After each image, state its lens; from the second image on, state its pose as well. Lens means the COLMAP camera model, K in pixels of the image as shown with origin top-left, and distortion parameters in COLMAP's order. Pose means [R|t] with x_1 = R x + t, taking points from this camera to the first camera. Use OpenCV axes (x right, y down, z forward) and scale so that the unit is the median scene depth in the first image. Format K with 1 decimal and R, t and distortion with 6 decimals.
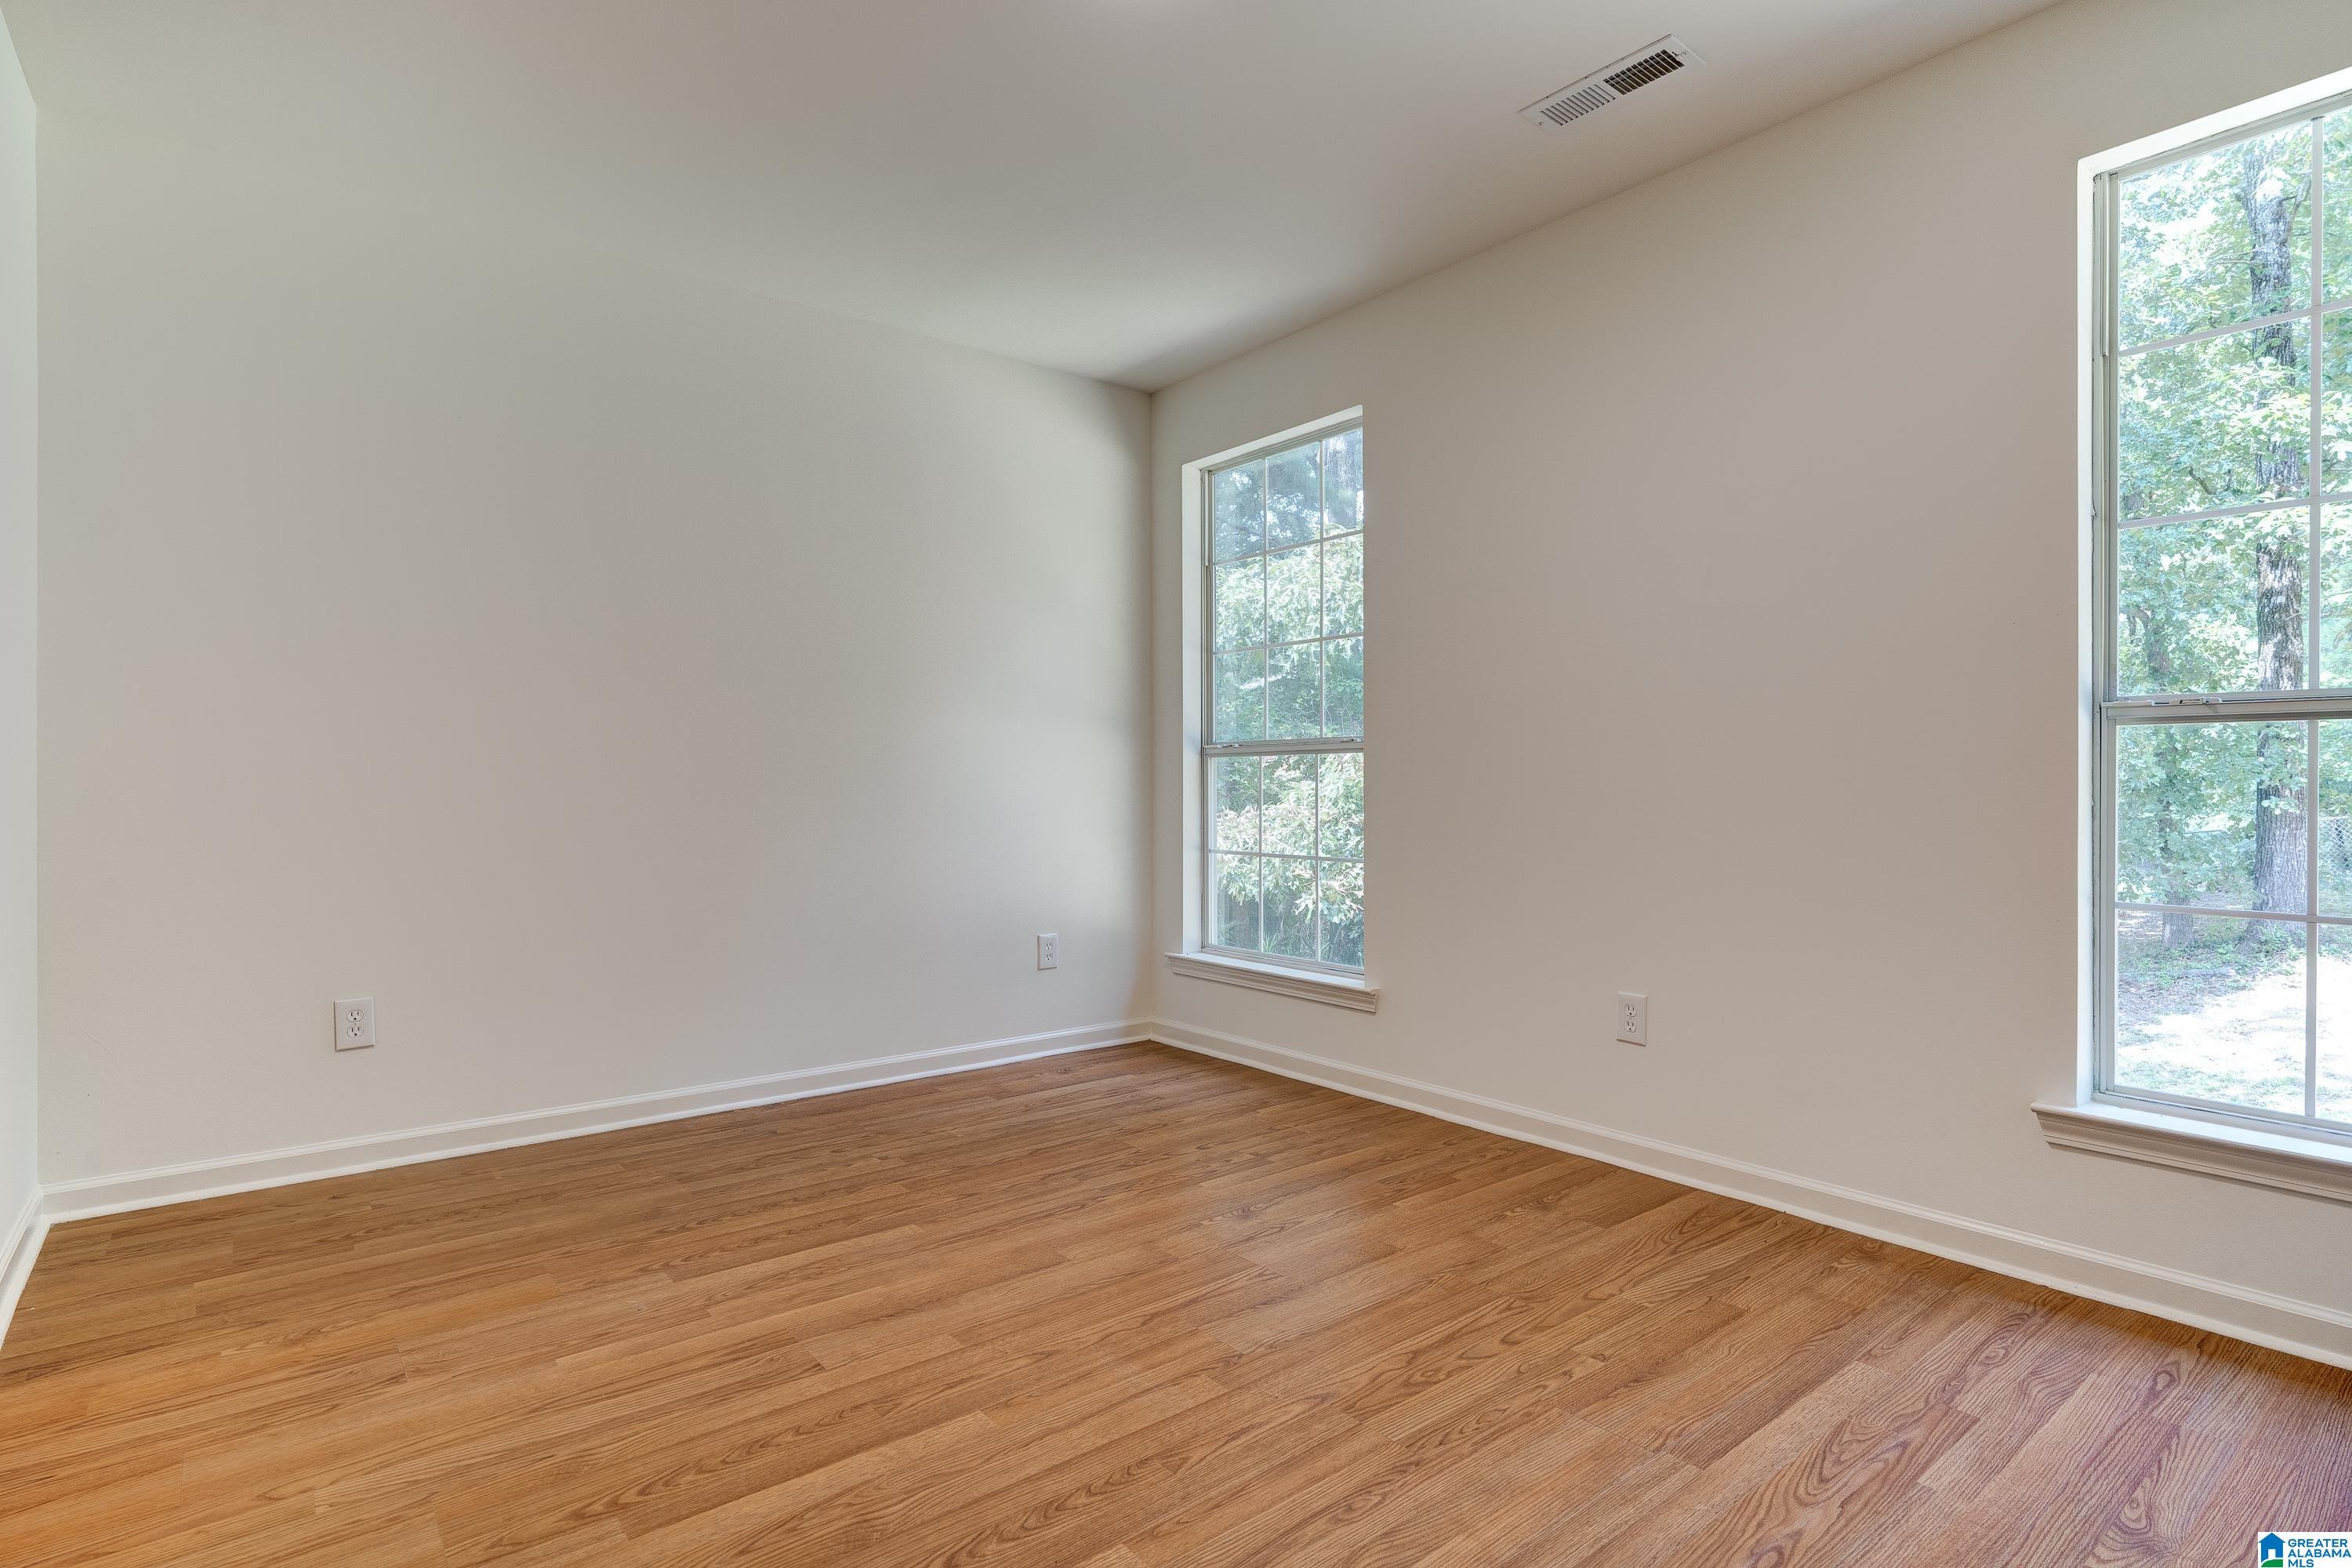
lens RADIAL K [[1184.8, 0, 1183.0], [0, 1184.8, 785.3], [0, 0, 1]] dist [0.000818, 0.000398]
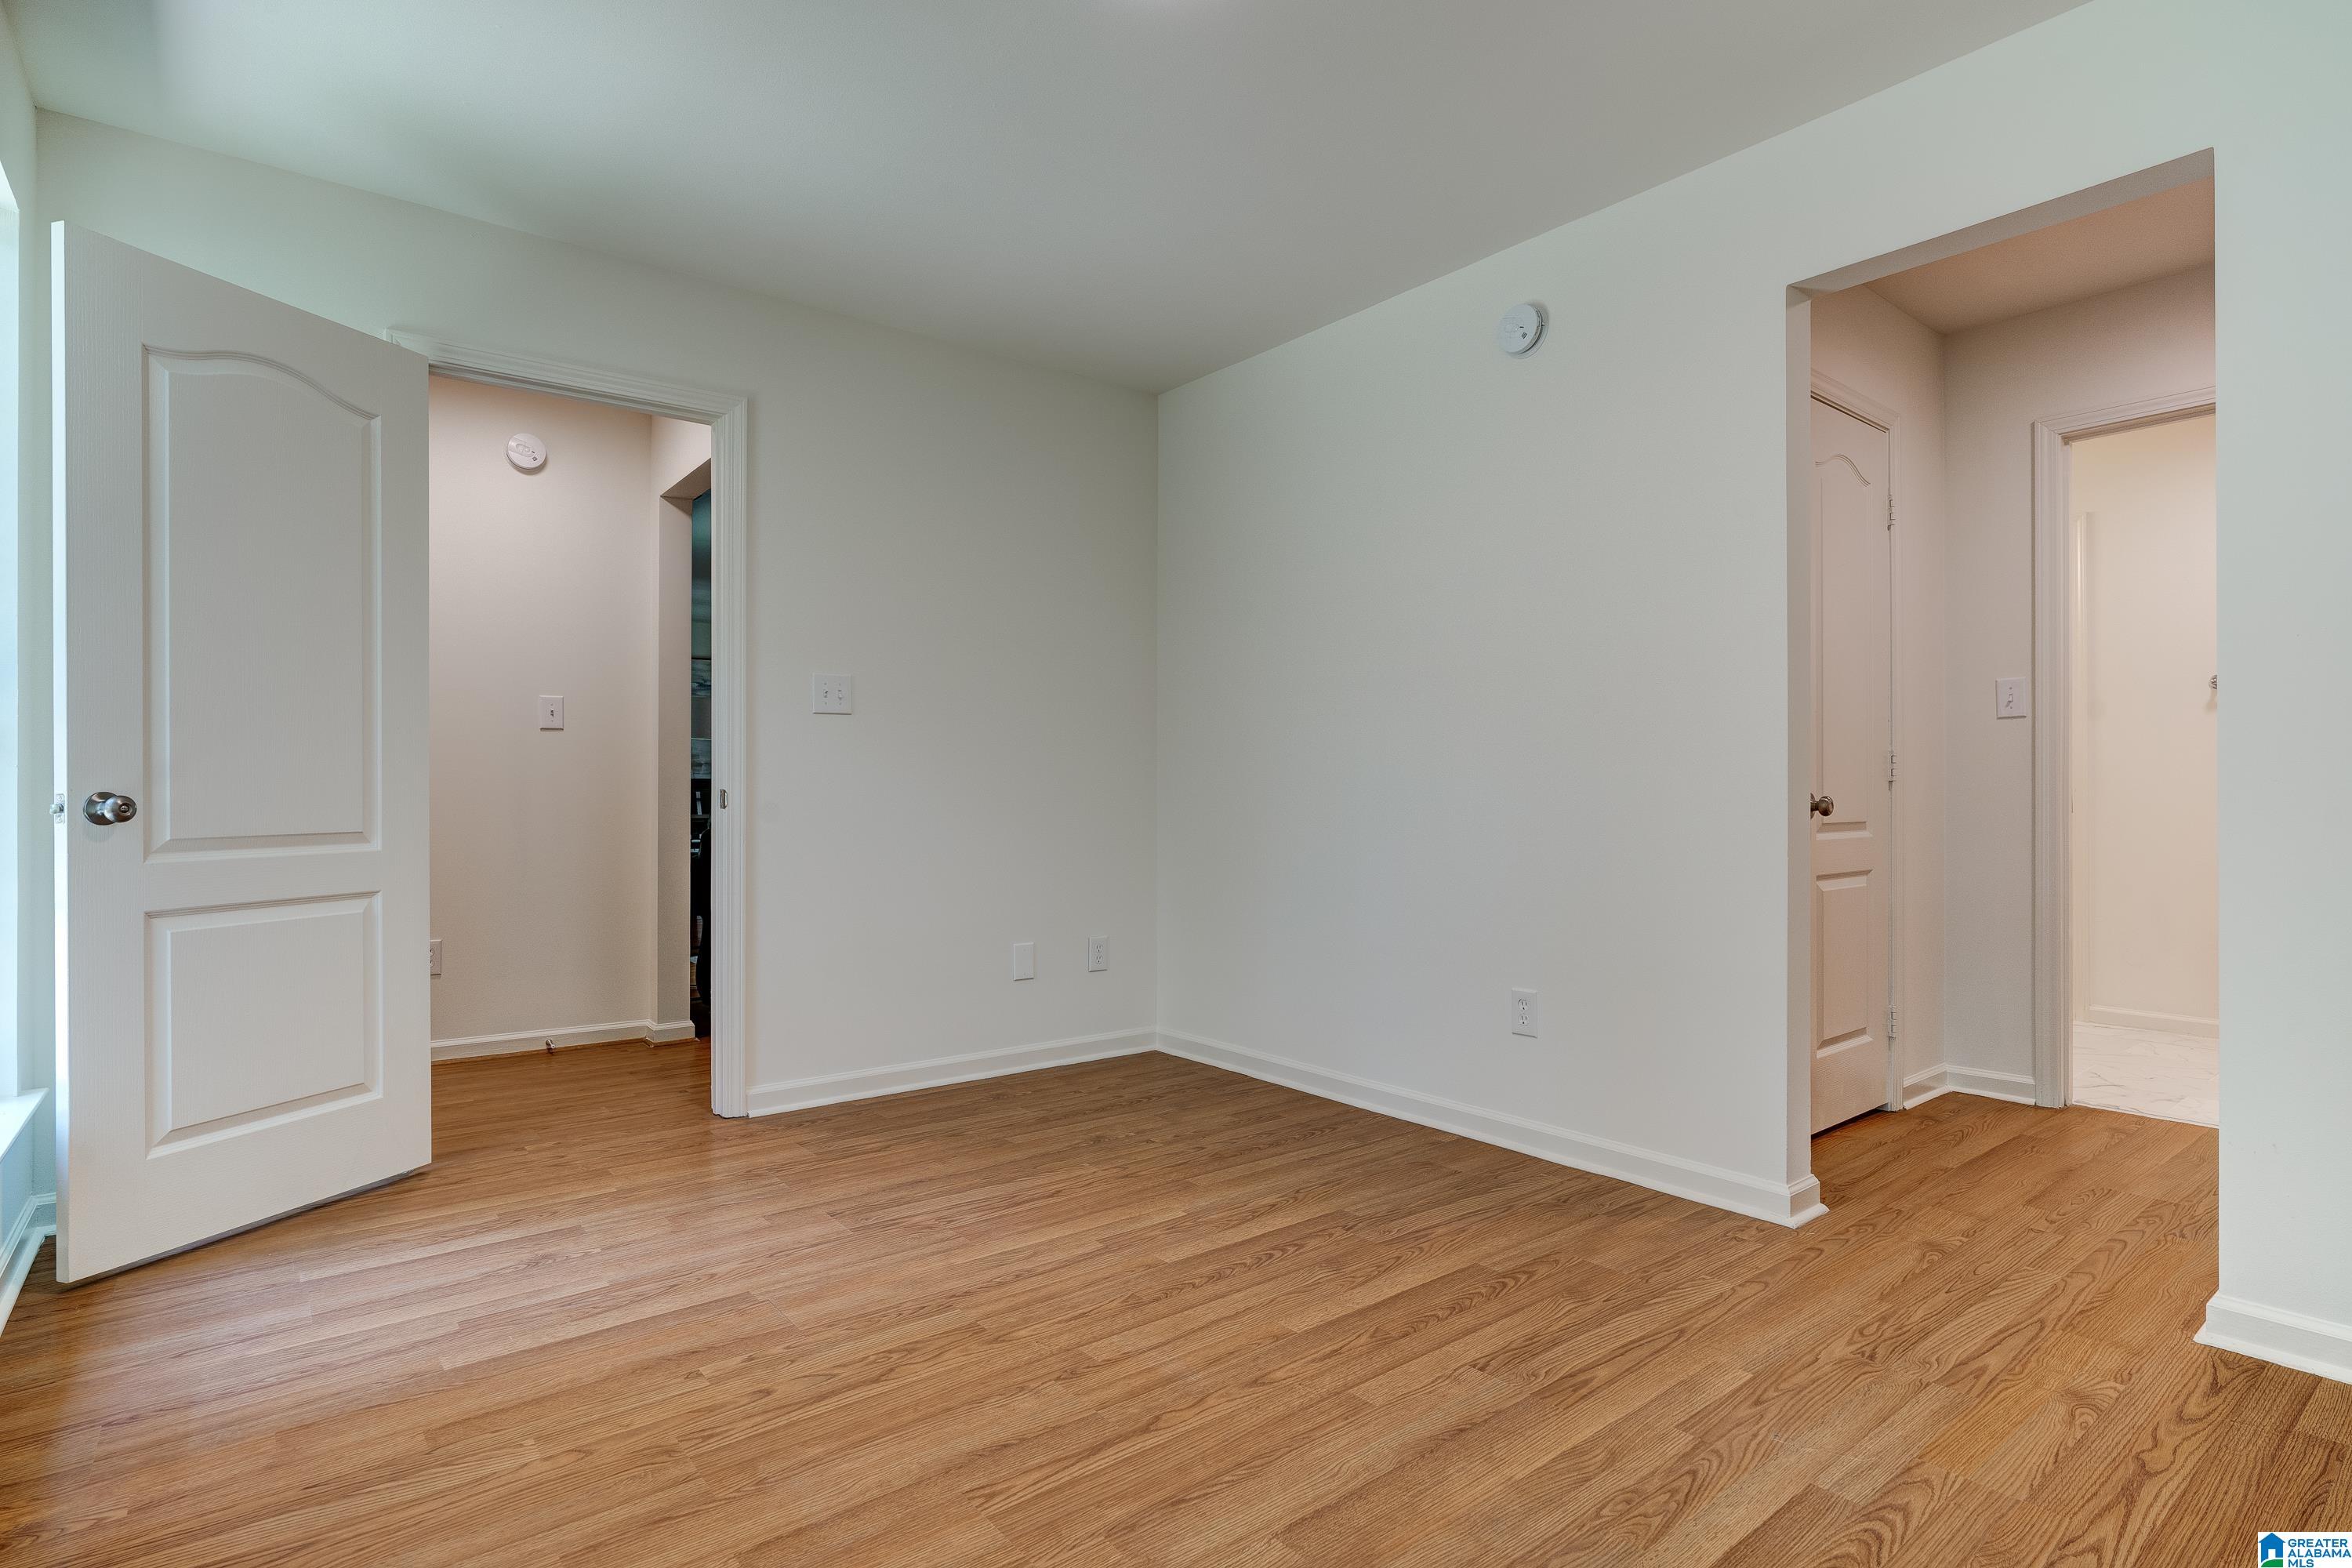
lens RADIAL K [[1184.8, 0, 1183.0], [0, 1184.8, 785.3], [0, 0, 1]] dist [0.000818, 0.000398]
pose [[-0.999993, 0.001349, 0.003405, -0.061628], [0.001328, 0.999980, -0.006160, -0.000605], [-0.003413, -0.006155, -0.999975, 2.083381]]
